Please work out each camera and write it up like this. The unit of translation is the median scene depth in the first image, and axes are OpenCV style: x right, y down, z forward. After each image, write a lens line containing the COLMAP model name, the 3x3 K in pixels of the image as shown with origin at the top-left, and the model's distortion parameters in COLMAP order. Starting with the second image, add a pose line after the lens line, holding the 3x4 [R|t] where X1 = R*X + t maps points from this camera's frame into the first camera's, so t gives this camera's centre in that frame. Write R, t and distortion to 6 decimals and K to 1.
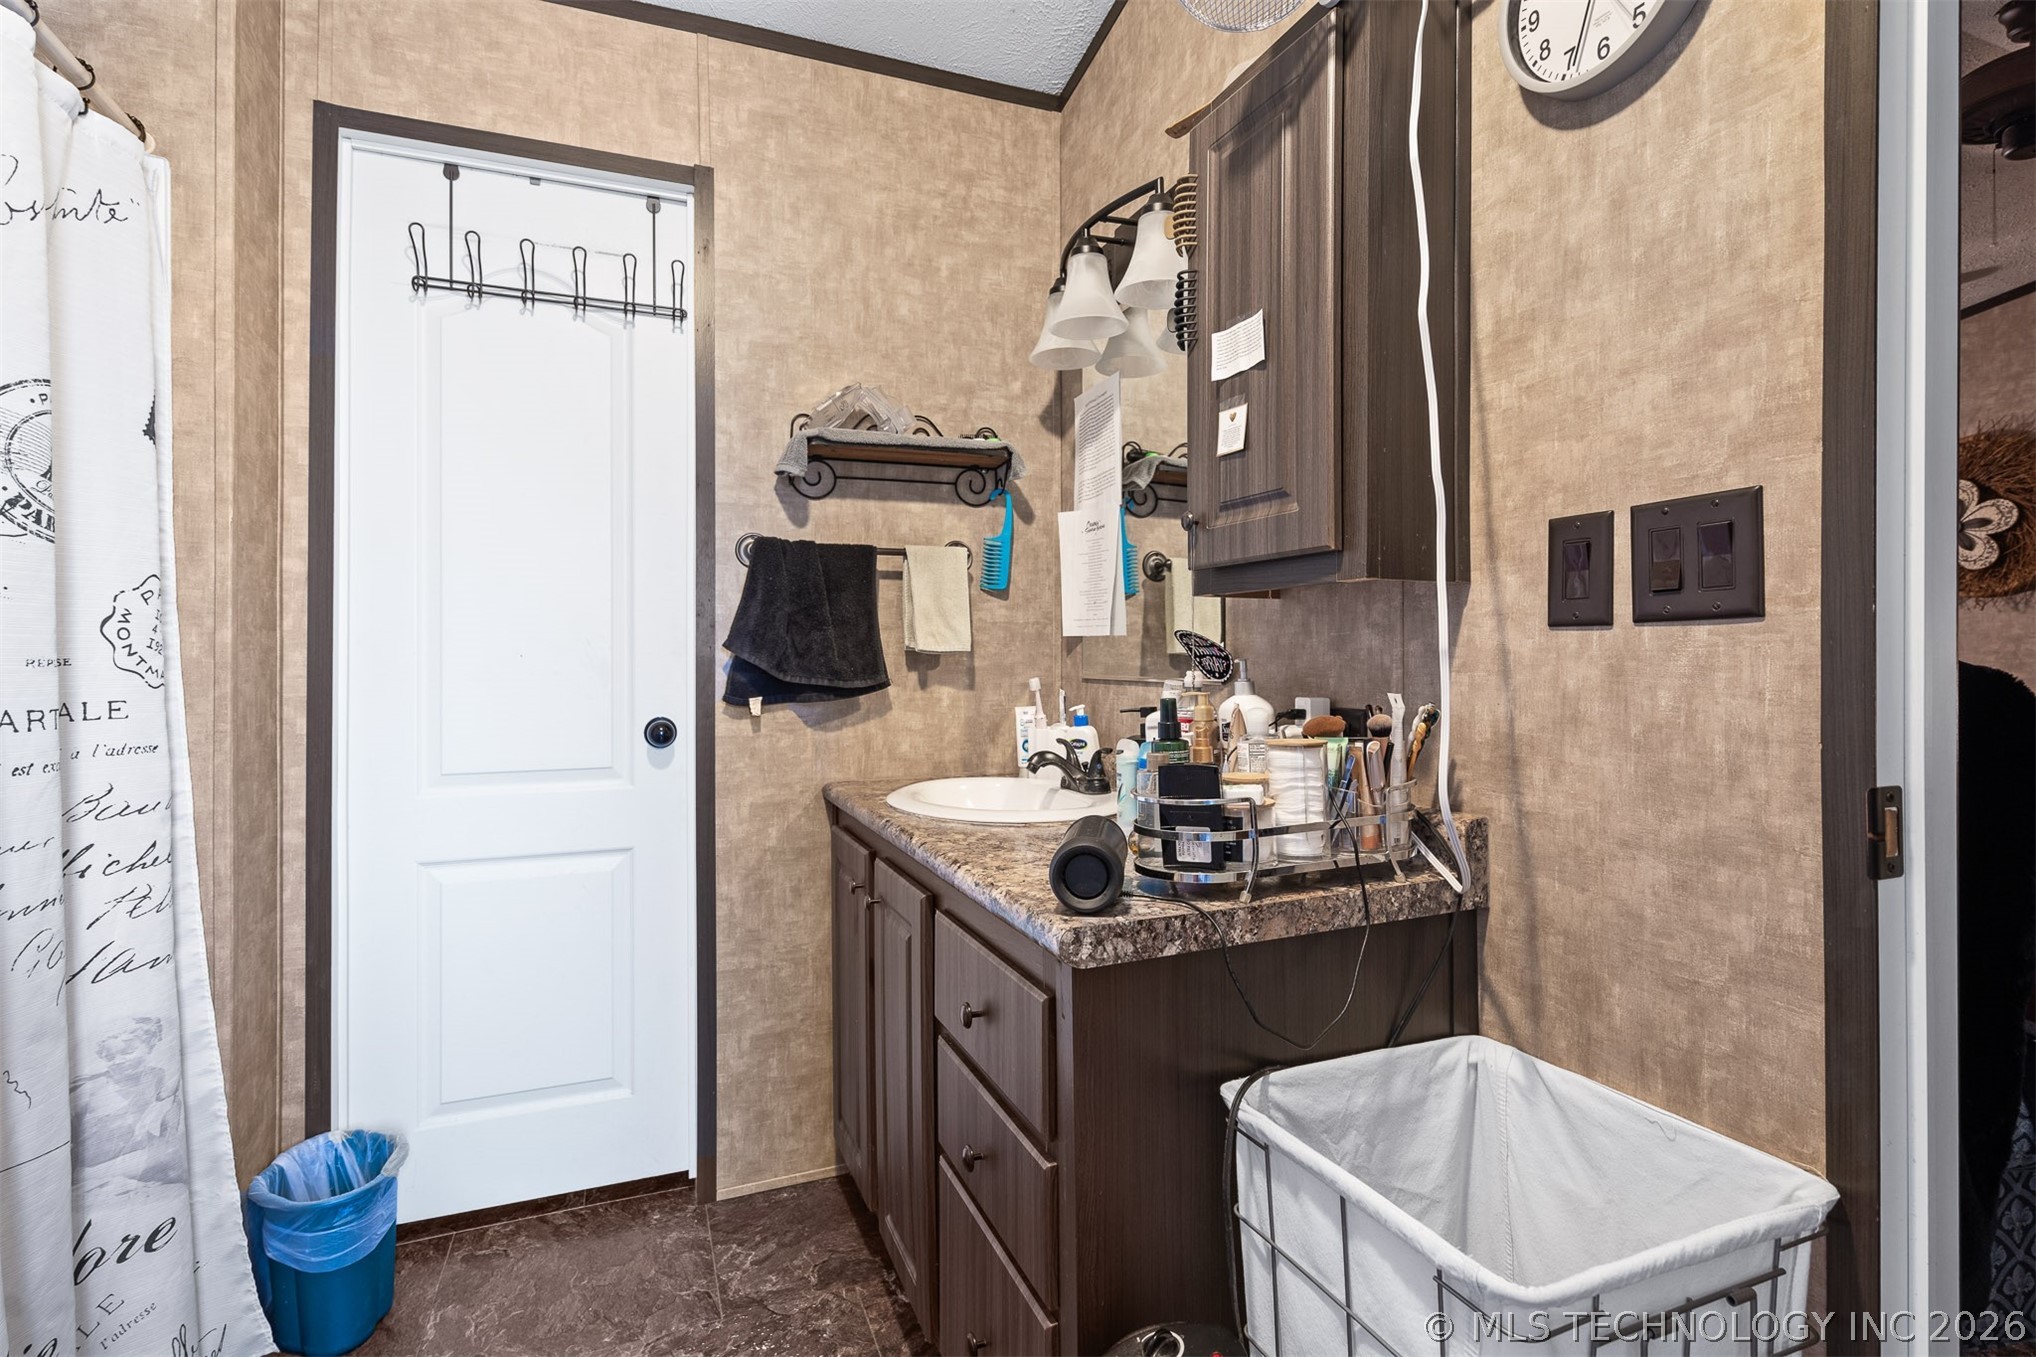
lens RADIAL K [[963.5, 0, 1023.3], [0, 963.5, 660.2], [0, 0, 1]] dist [0.001614, 0.000945]
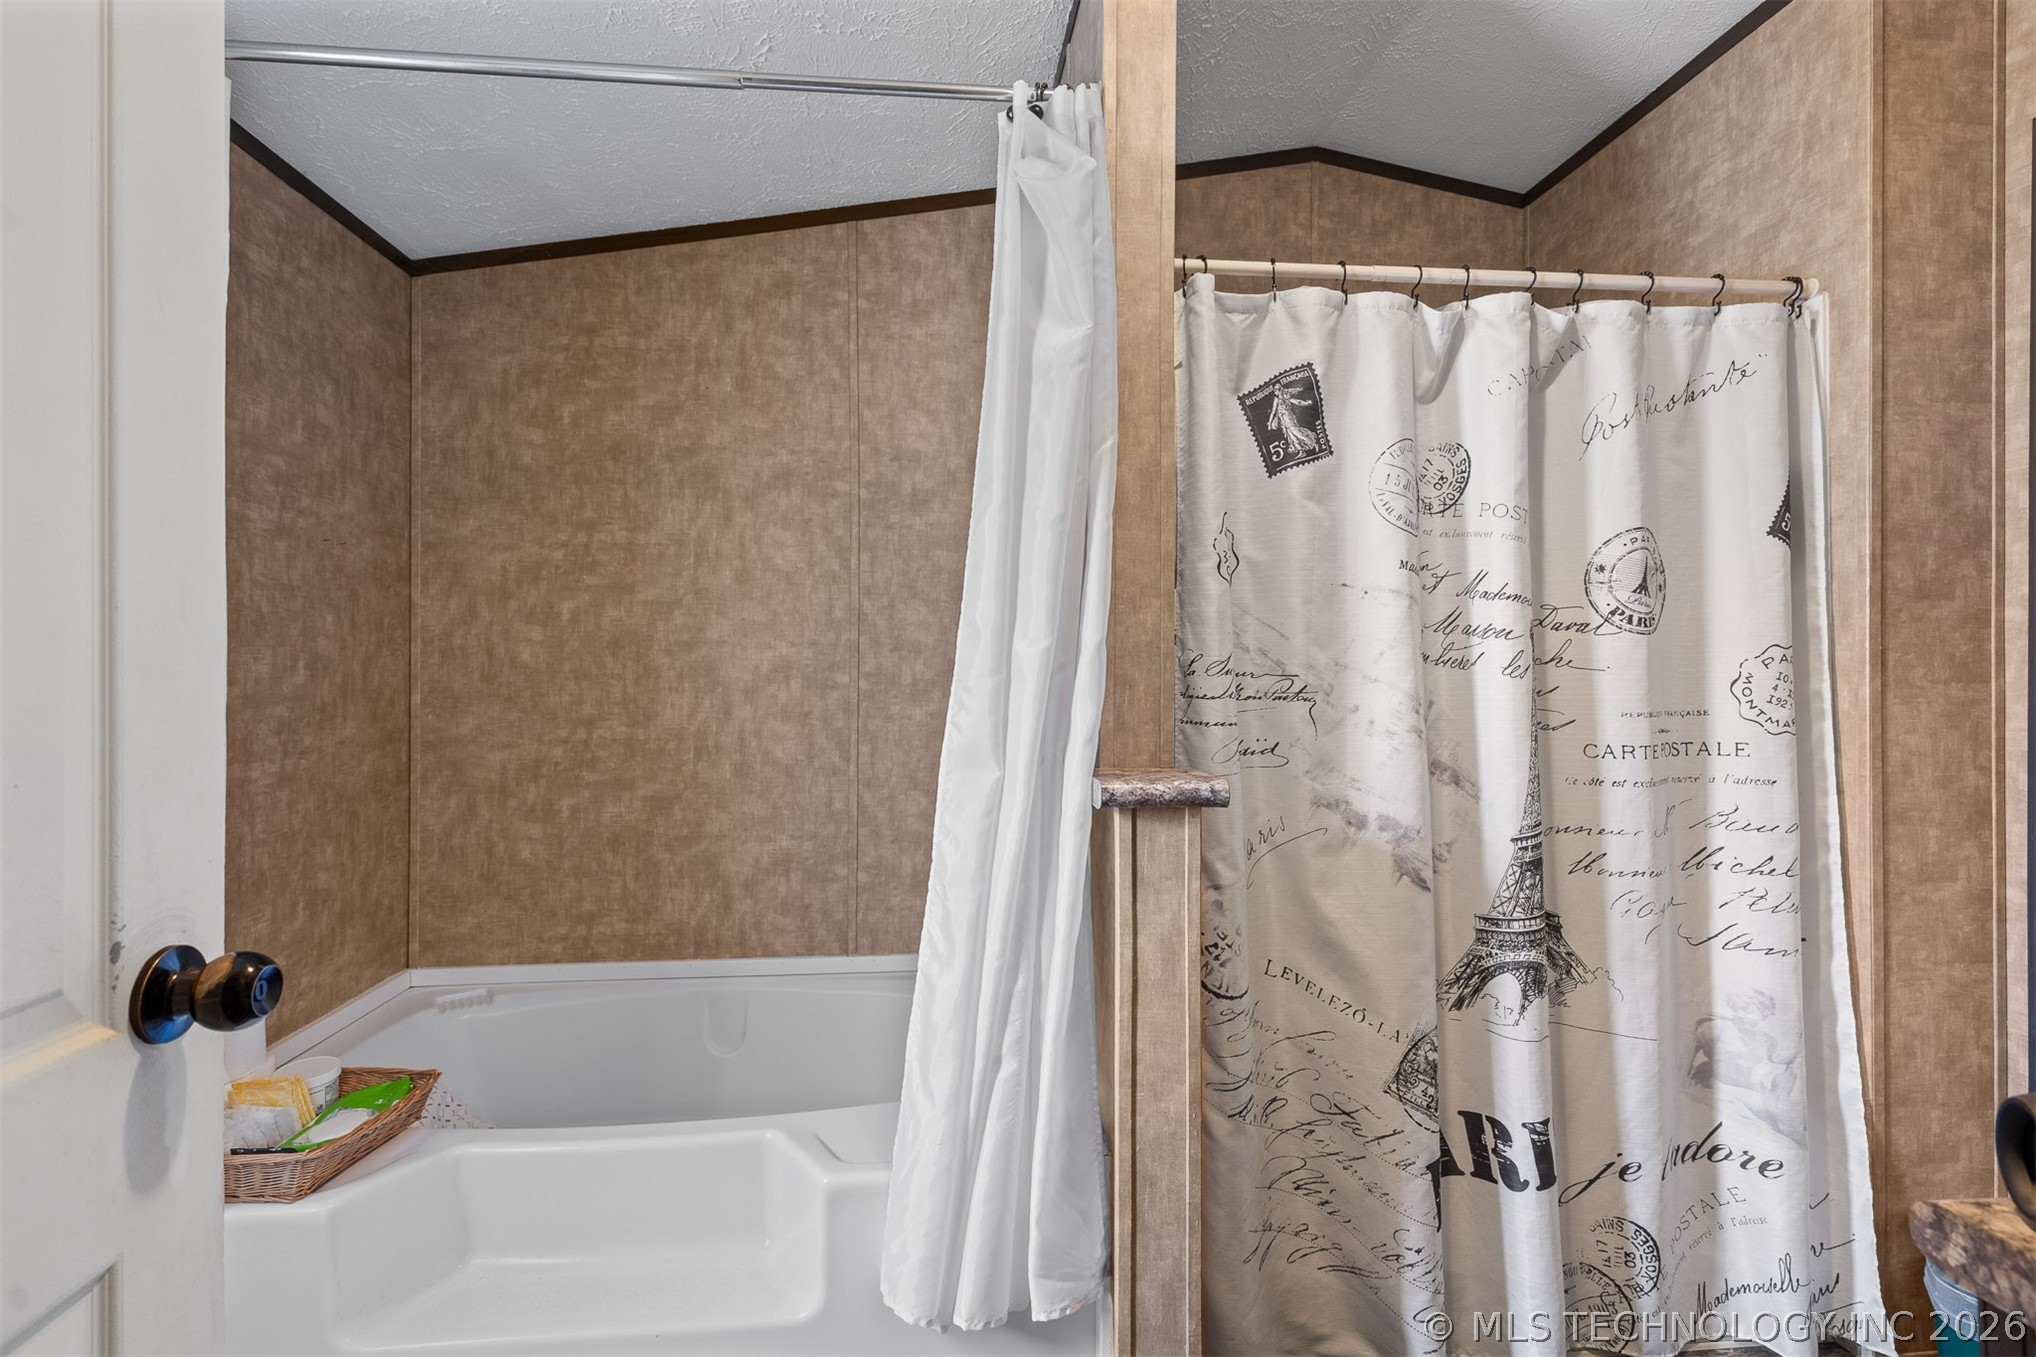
lens RADIAL K [[963.5, 0, 1020.3], [0, 963.5, 677.9], [0, 0, 1]] dist [0.001614, 0.000945]
pose [[-0.314711, -0.004906, -0.949175, 0.629842], [0.001620, 0.999982, -0.005706, -0.041033], [0.949186, -0.003334, -0.314697, 0.479285]]
